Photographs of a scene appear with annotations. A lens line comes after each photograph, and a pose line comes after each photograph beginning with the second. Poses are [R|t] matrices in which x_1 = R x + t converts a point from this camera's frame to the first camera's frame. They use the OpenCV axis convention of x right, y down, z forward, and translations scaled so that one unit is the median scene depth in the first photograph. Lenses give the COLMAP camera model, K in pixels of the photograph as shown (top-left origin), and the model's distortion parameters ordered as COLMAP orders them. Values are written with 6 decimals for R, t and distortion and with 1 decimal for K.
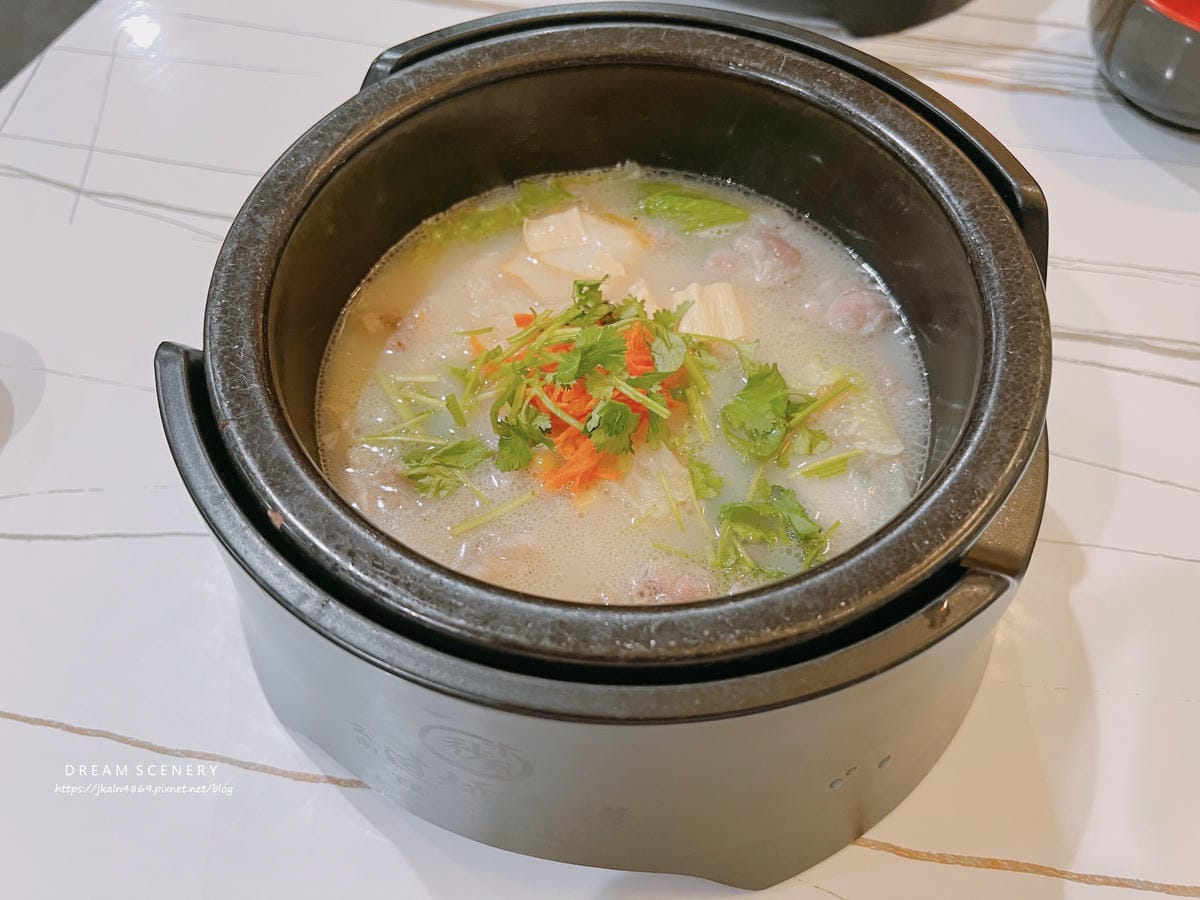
lens RADIAL K [[929.3, 0, 600.0], [0, 929.3, 450.0], [0, 0, 1]] dist [-0.012139, -0.009457]
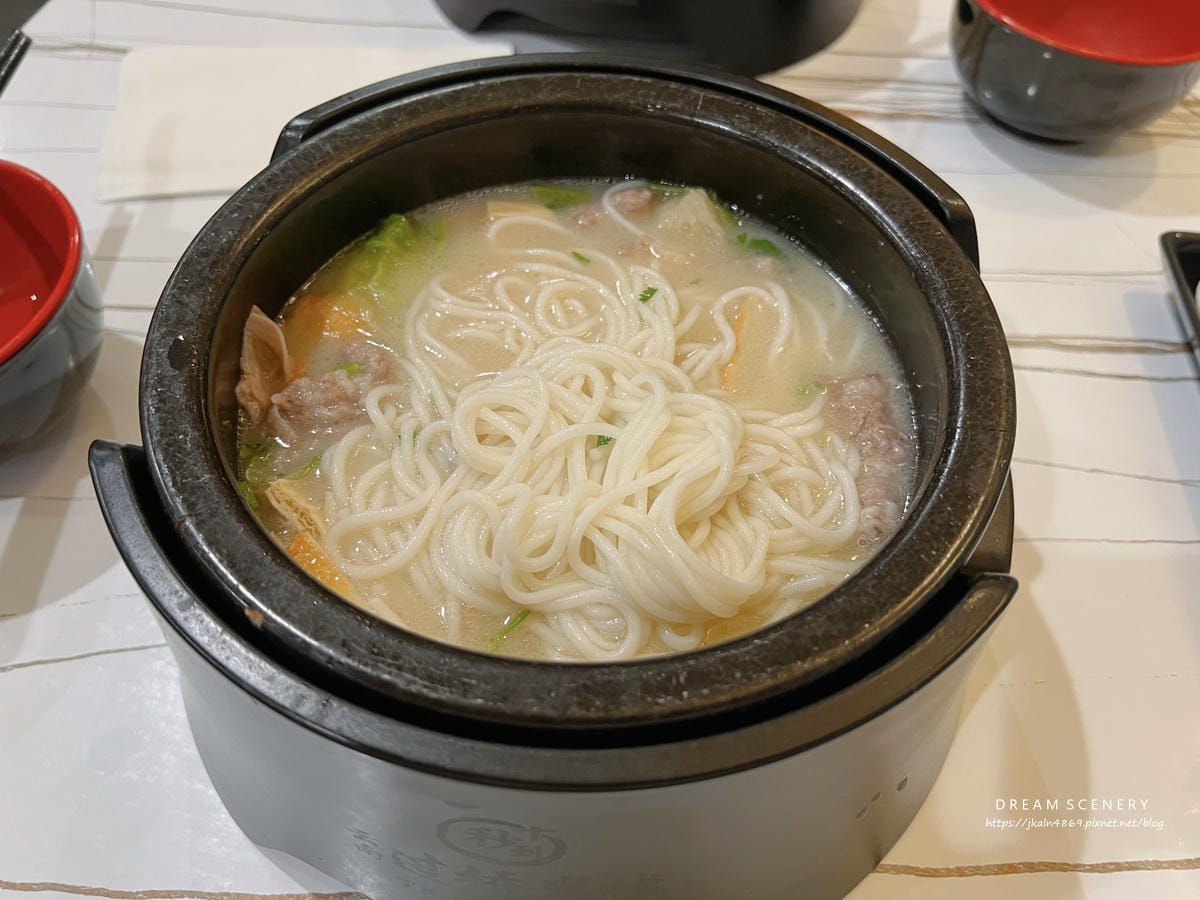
lens RADIAL K [[929.3, 0, 600.0], [0, 929.3, 450.0], [0, 0, 1]] dist [-0.012139, -0.009457]
pose [[0.985854, -0.112578, 0.124167, -0.093366], [0.119761, 0.991442, -0.051962, -0.000897], [-0.117255, 0.066098, 0.990900, 0.039673]]
